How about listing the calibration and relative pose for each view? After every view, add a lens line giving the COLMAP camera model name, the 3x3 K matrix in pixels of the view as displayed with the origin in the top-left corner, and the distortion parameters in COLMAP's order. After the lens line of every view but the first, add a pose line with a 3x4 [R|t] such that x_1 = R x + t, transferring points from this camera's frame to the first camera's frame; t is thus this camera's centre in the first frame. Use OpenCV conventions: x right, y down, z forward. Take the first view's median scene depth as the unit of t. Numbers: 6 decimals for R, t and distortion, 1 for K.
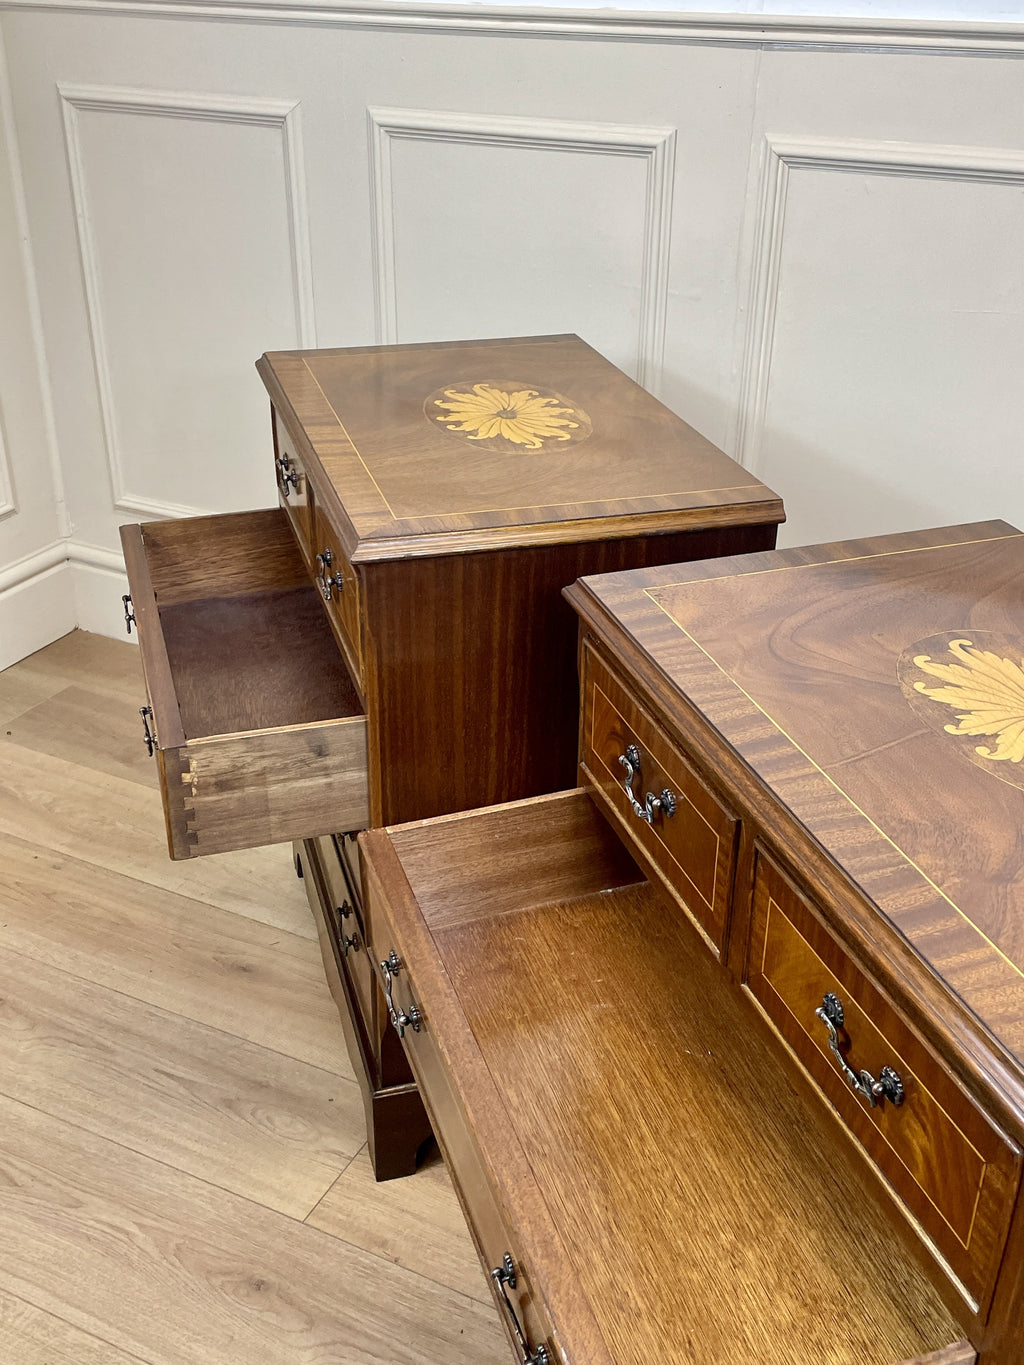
lens RADIAL K [[1443.0, 0, 511.2], [0, 1443.0, 679.5], [0, 0, 1]] dist [0.105245, -0.150130]
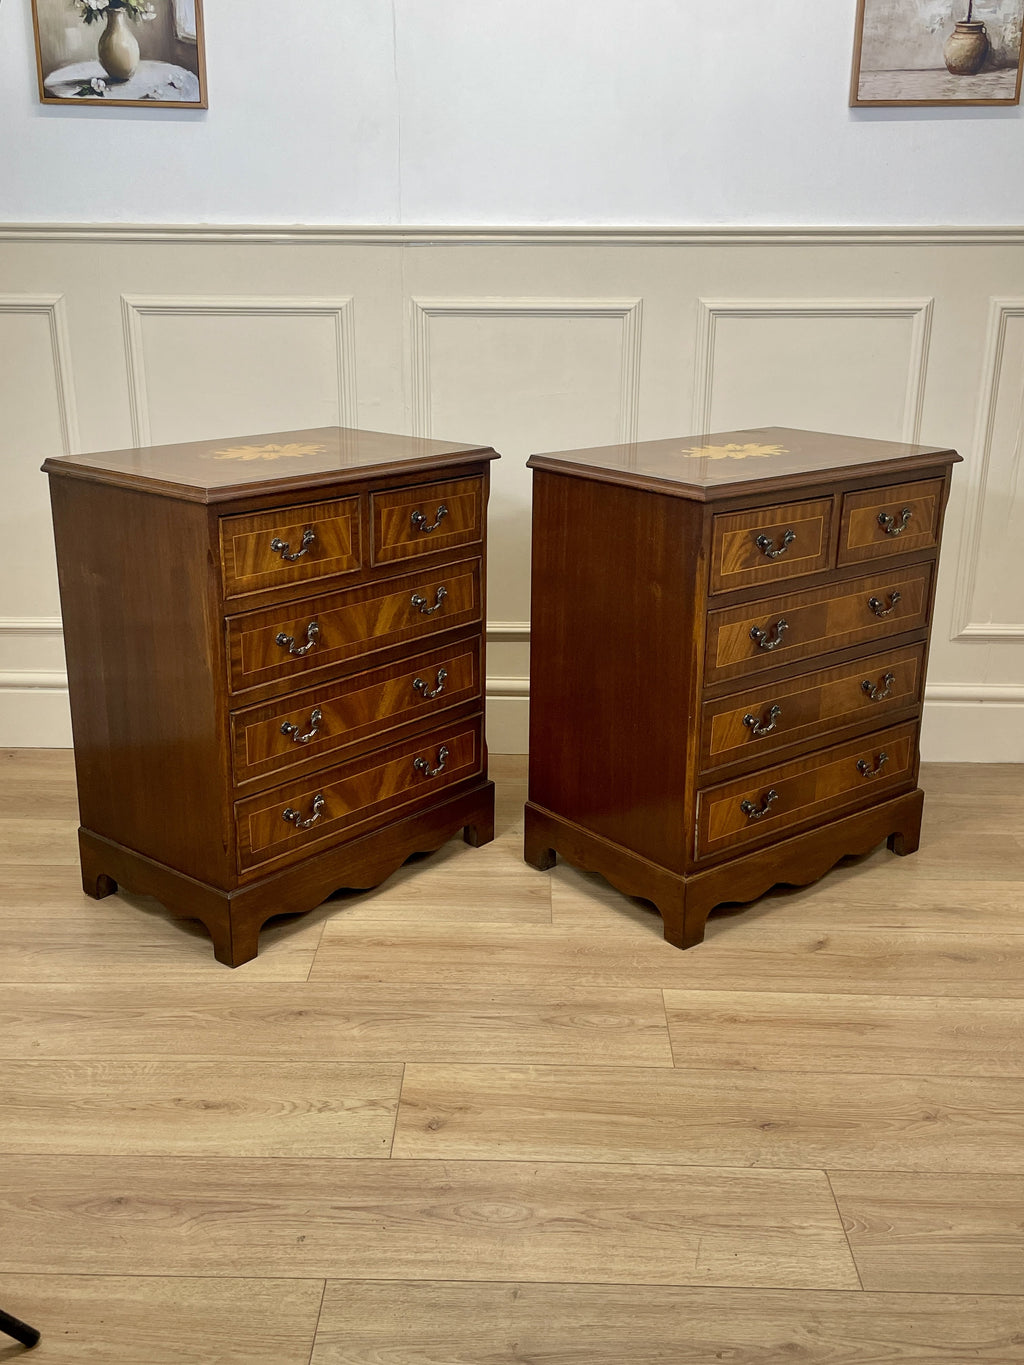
lens RADIAL K [[1335.4, 0, 512.8], [0, 1335.4, 681.7], [0, 0, 1]] dist [0.097113, -0.128082]
pose [[0.898913, -0.139389, 0.415361, -0.556911], [0.208060, 0.970133, -0.124714, 0.342070], [-0.385572, 0.198527, 0.901067, -0.408637]]
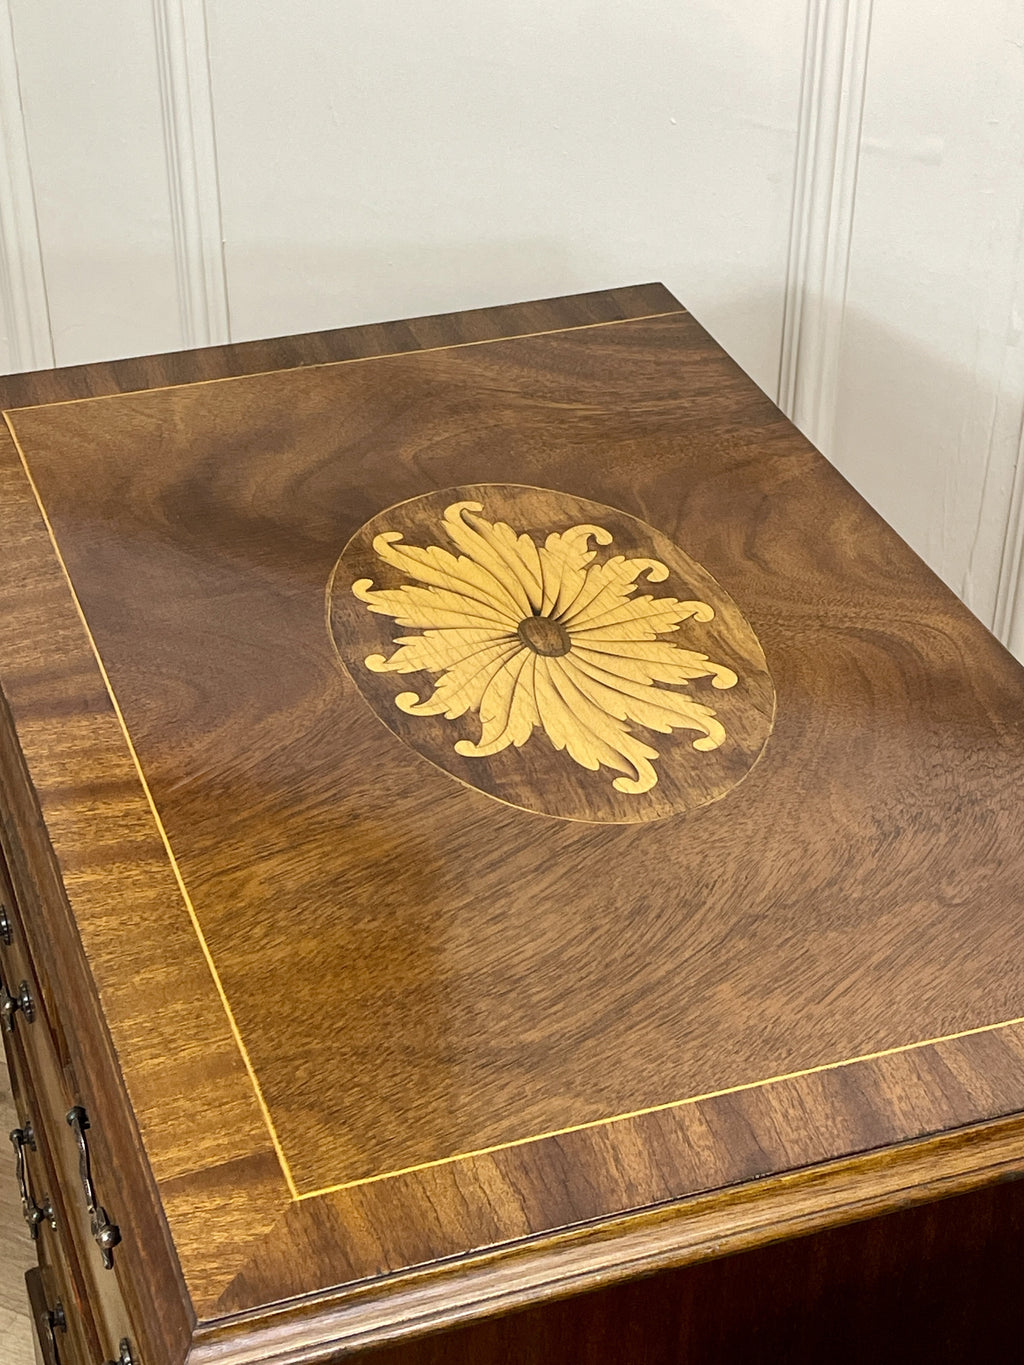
lens RADIAL K [[2397.6, 0, 512.0], [0, 2397.6, 677.7], [0, 0, 1]] dist [0.174584, -0.540537]
pose [[0.998160, -0.037183, 0.047891, -0.051398], [0.031756, 0.993481, 0.109487, -0.288916], [-0.051650, -0.107765, 0.992834, 0.429691]]
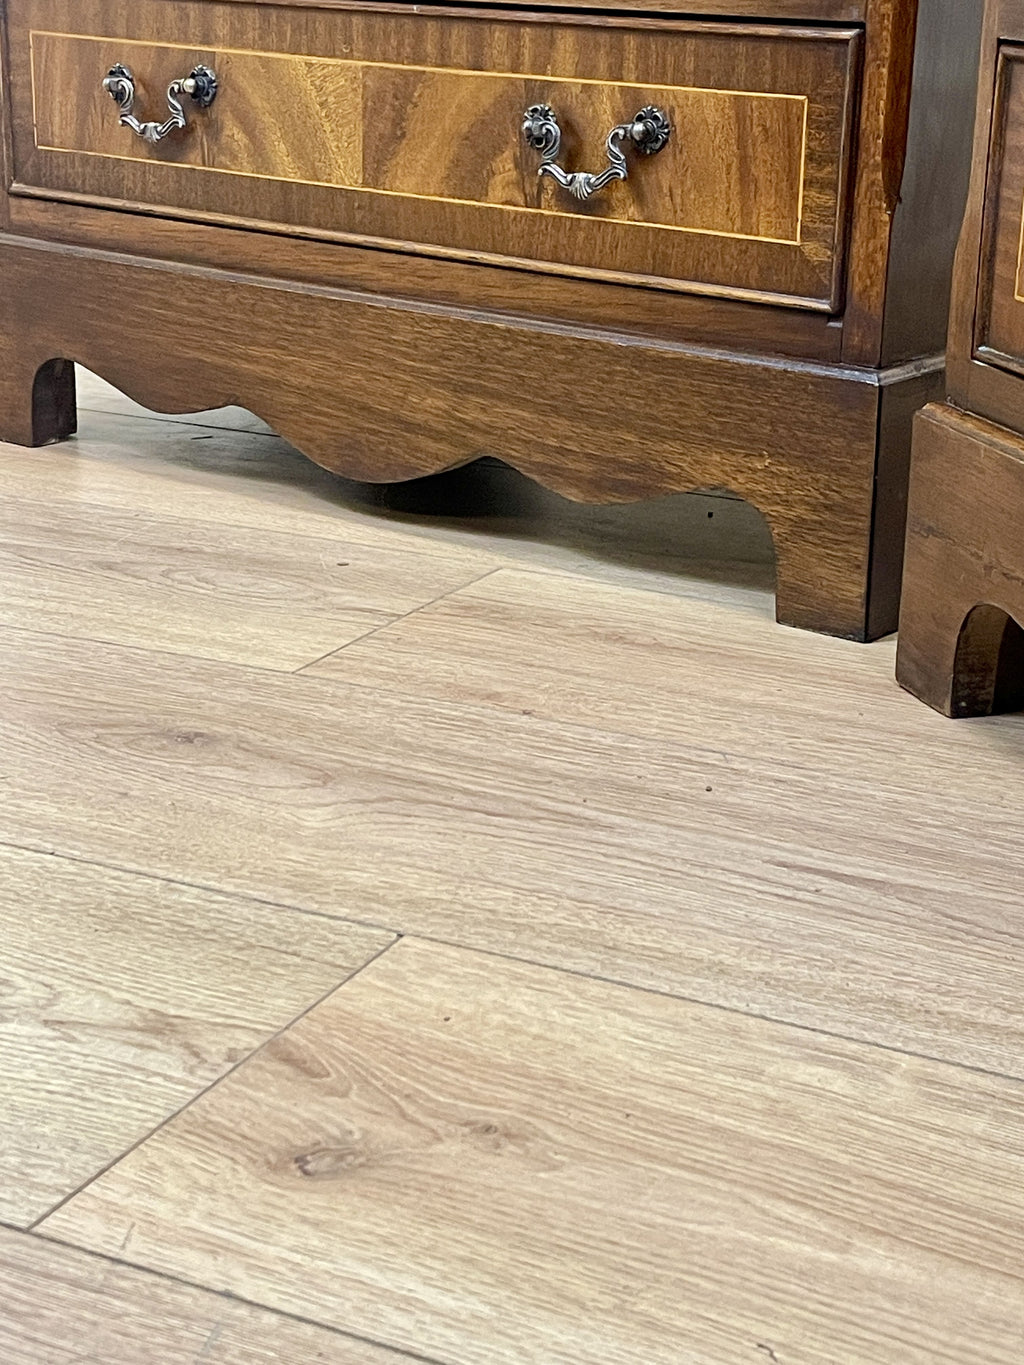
lens RADIAL K [[2397.6, 0, 512.0], [0, 2397.6, 677.7], [0, 0, 1]] dist [0.174584, -0.540537]
pose [[0.999975, 0.006833, -0.001953, -0.093686], [-0.007063, 0.986005, -0.166565, 0.570029], [0.000788, 0.166574, 0.986029, 0.393614]]
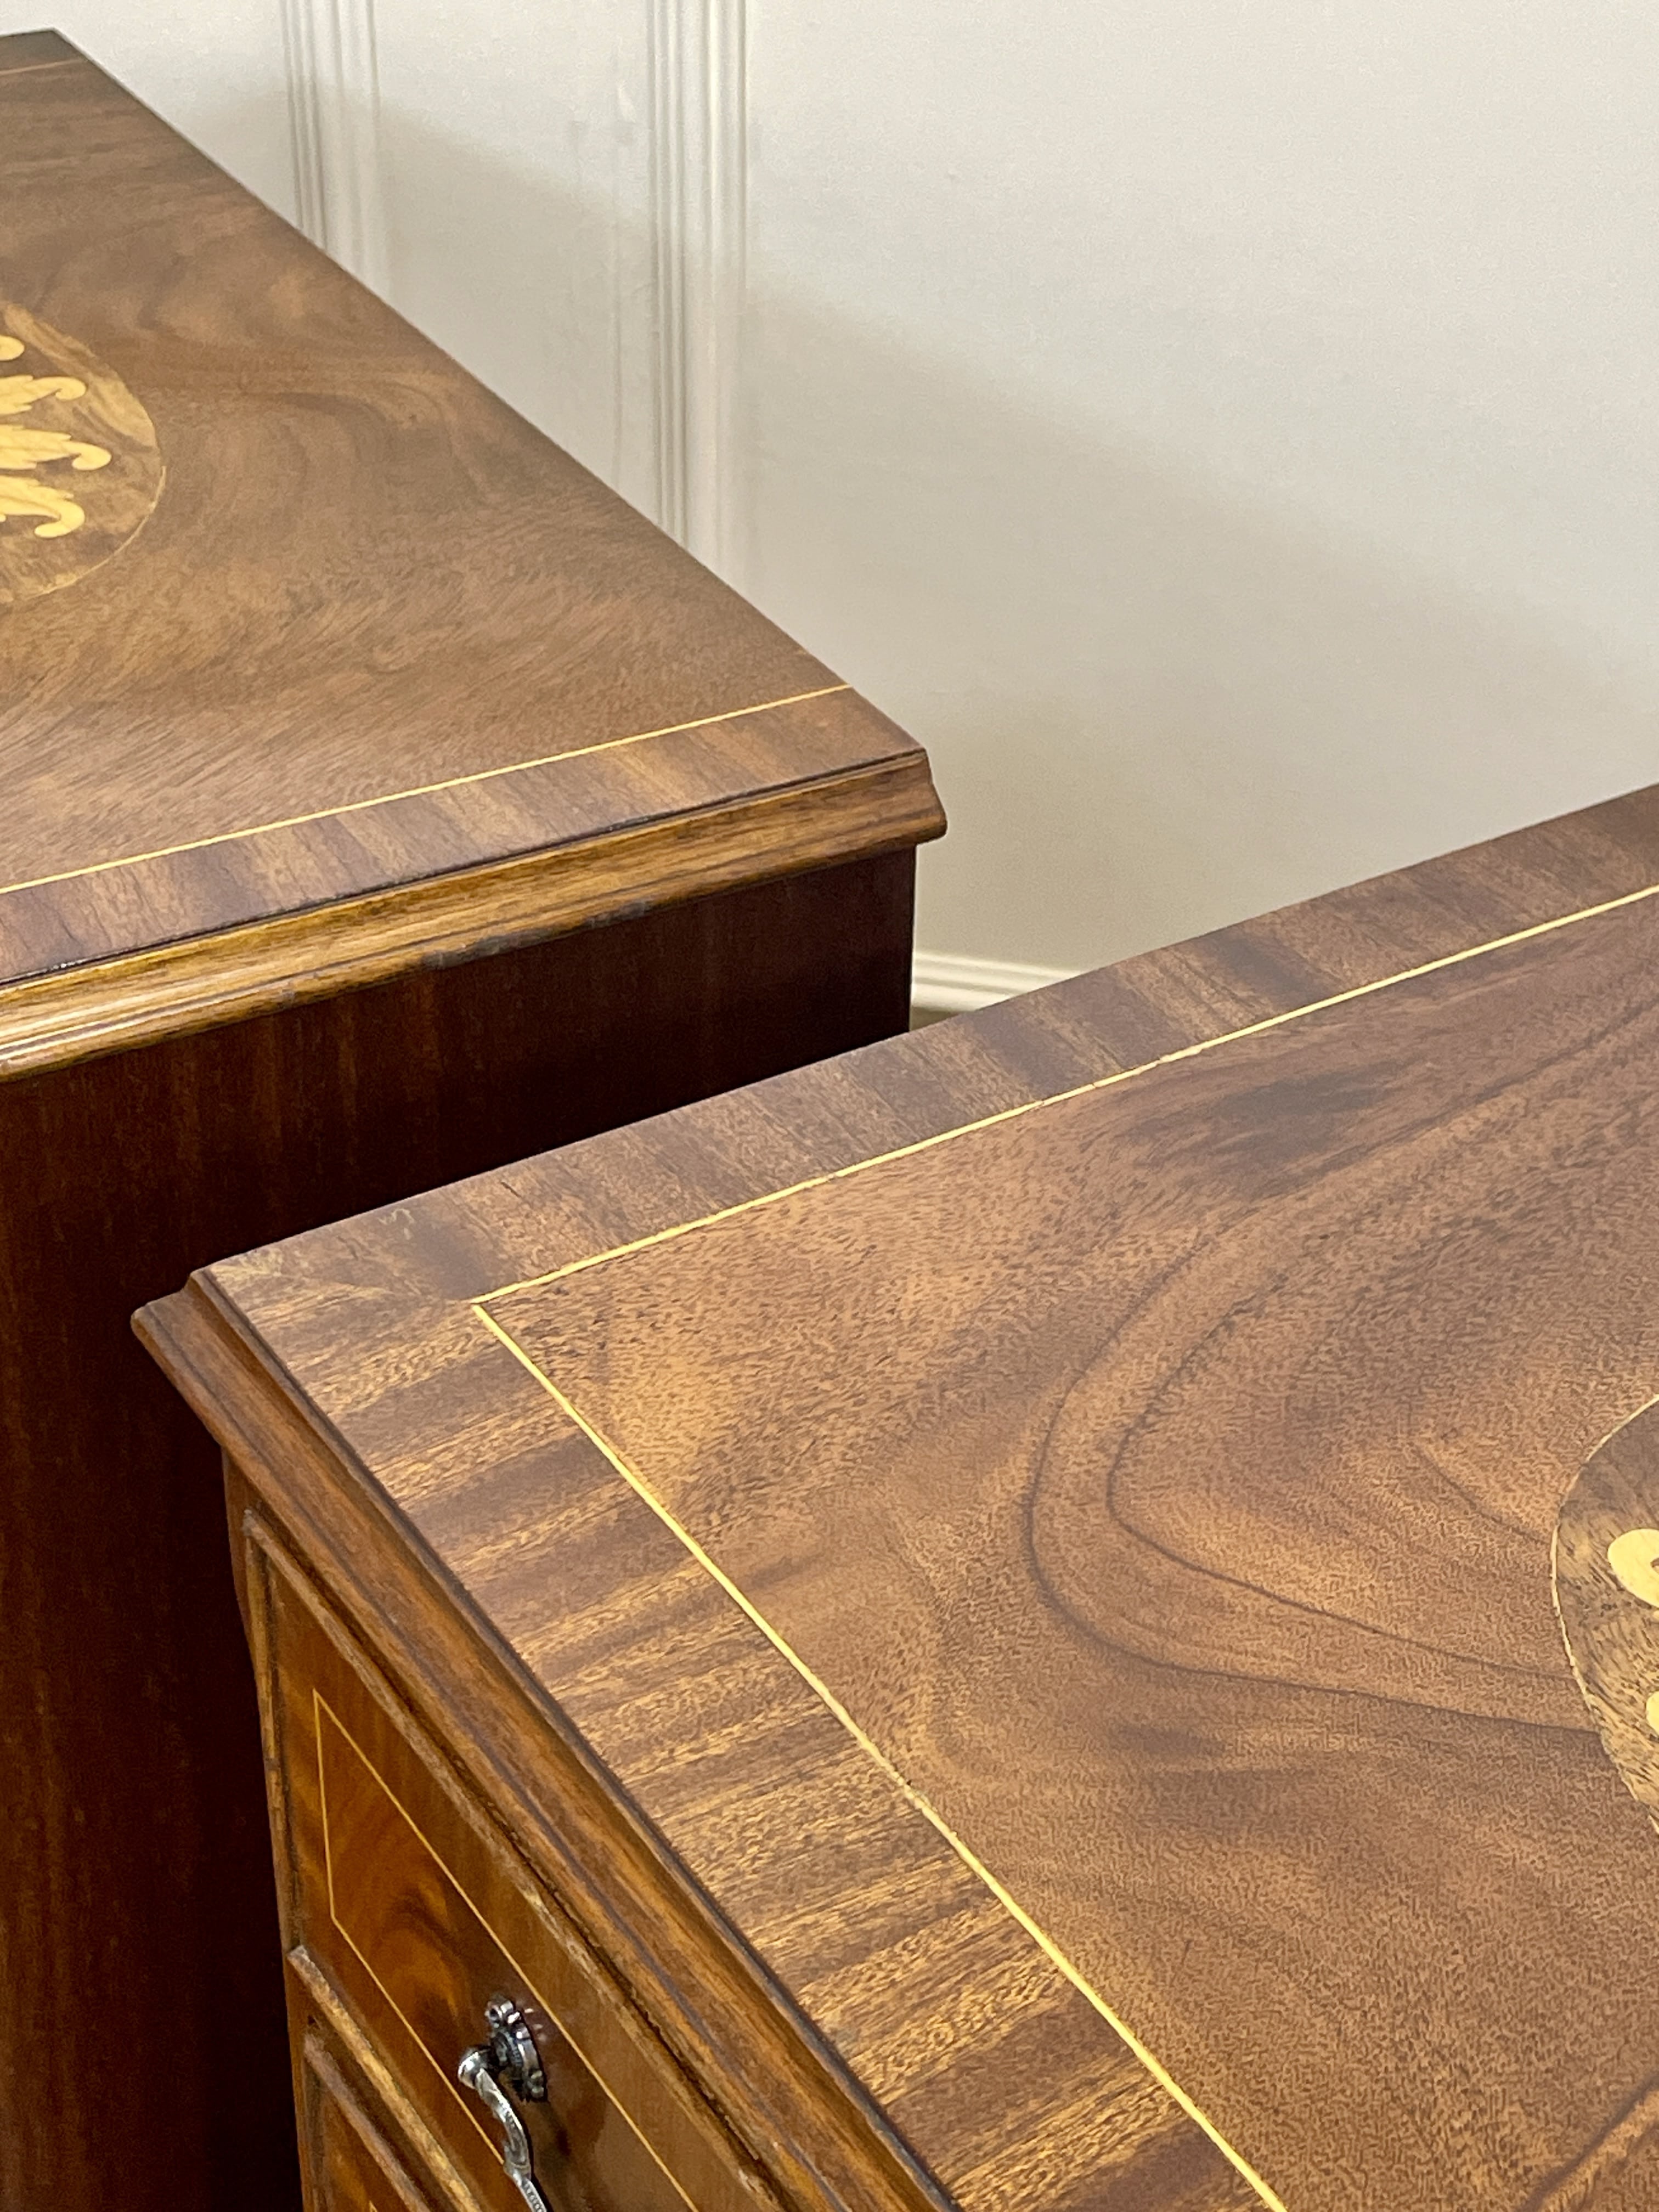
lens RADIAL K [[3899.0, 0, 795.6], [0, 3899.0, 1105.4], [0, 0, 1]] dist [0.172319, -0.538956]
pose [[0.974777, -0.126605, 0.183796, 0.025236], [0.108950, 0.988675, 0.103210, -0.138836], [-0.194782, -0.080582, 0.977531, 0.311523]]
